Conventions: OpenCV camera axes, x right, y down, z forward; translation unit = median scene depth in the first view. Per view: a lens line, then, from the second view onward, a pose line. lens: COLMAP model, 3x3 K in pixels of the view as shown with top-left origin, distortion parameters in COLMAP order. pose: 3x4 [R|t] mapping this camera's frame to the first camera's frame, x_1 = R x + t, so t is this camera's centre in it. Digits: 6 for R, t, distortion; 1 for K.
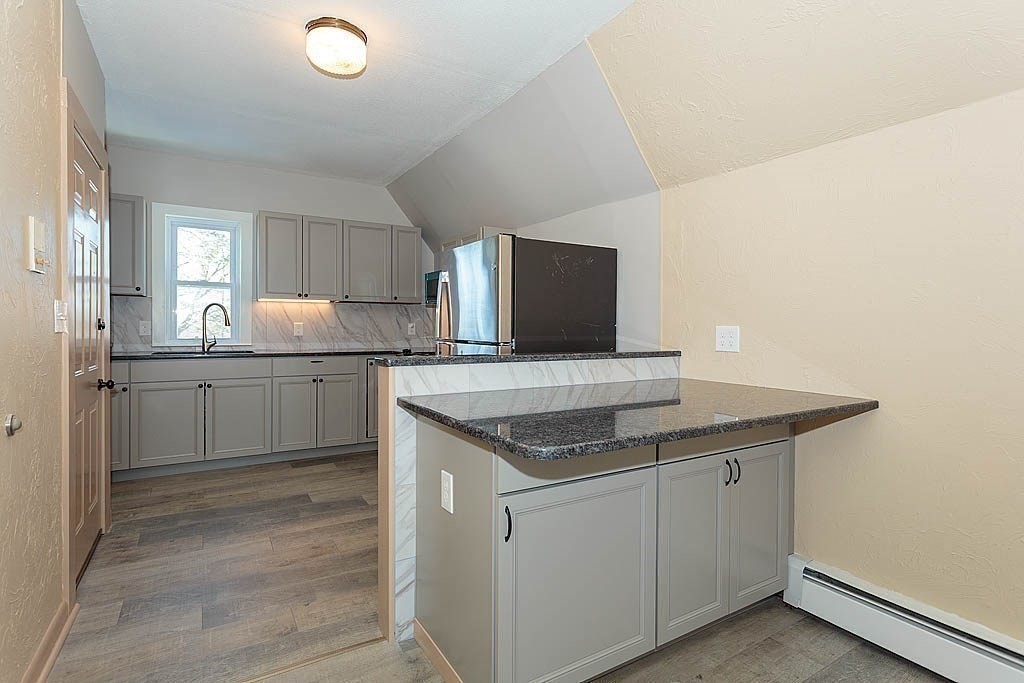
lens RADIAL K [[499.0, 0, 526.1], [0, 499.0, 333.0], [0, 0, 1]] dist [-0.003510, 0.004095]
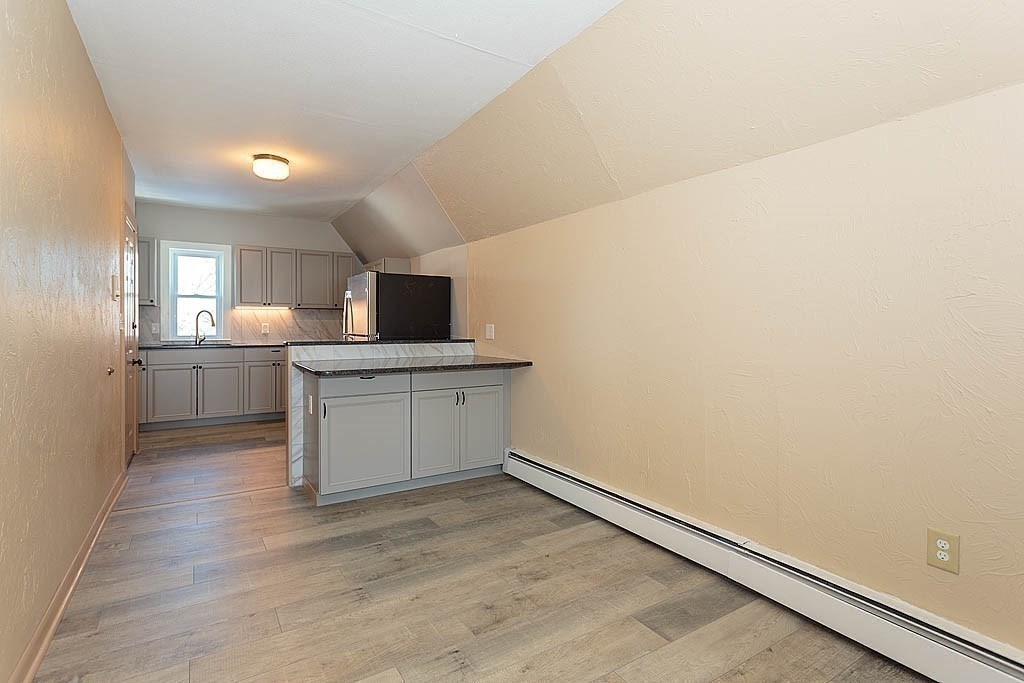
lens RADIAL K [[499.0, 0, 533.3], [0, 499.0, 331.6], [0, 0, 1]] dist [-0.003510, 0.004095]
pose [[0.999902, -0.007343, 0.011952, 0.298160], [0.007320, 0.999971, 0.001959, 0.004871], [-0.011966, -0.001872, 0.999927, -0.435912]]
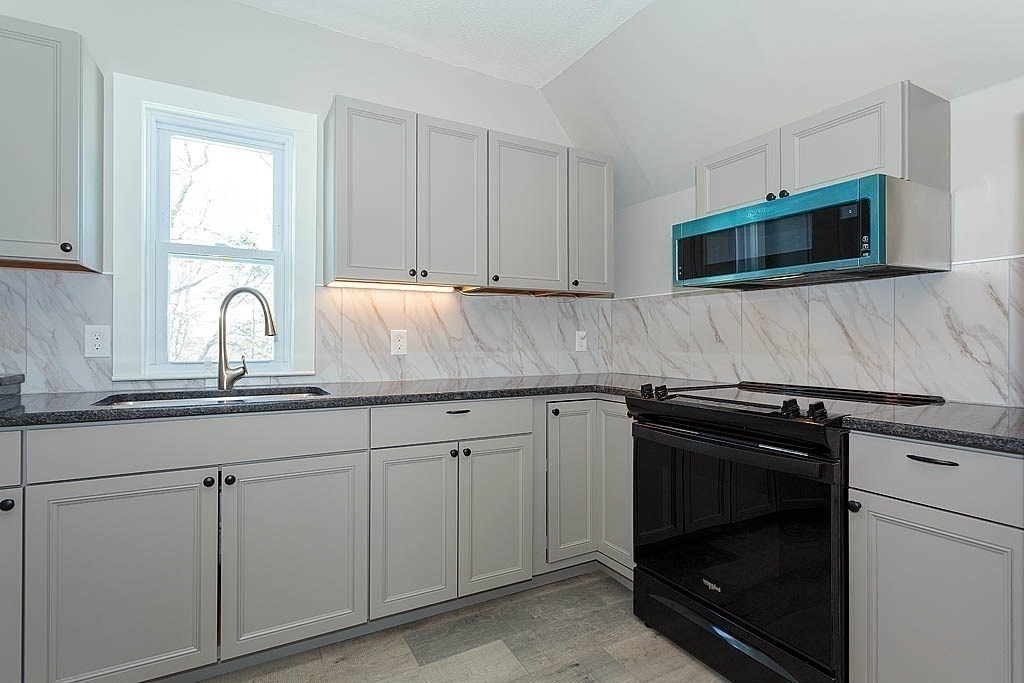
lens RADIAL K [[499.0, 0, 523.0], [0, 499.0, 337.3], [0, 0, 1]] dist [-0.003510, 0.004095]
pose [[0.999074, -0.005735, -0.042640, -0.336090], [0.004888, 0.999789, -0.019949, -0.001772], [0.042745, 0.019722, 0.998891, 0.533328]]
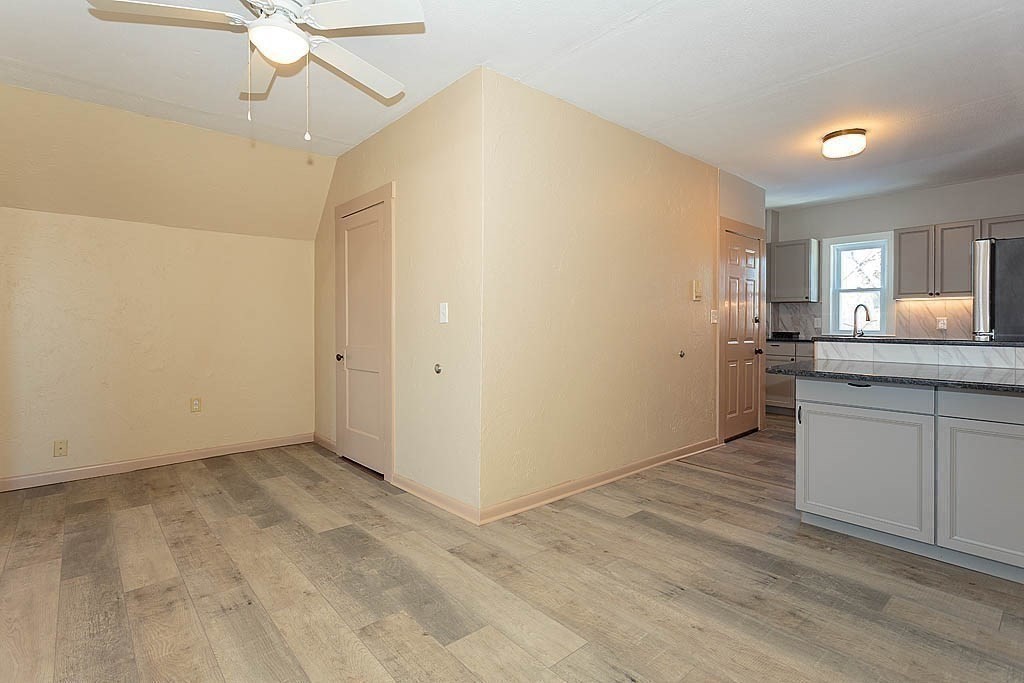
lens RADIAL K [[499.0, 0, 491.3], [0, 499.0, 323.0], [0, 0, 1]] dist [-0.003510, 0.004095]
pose [[0.121791, -0.002952, -0.992551, 0.599418], [-0.013444, 0.999899, -0.004623, 0.010769], [0.992465, 0.013907, 0.121739, -0.167325]]
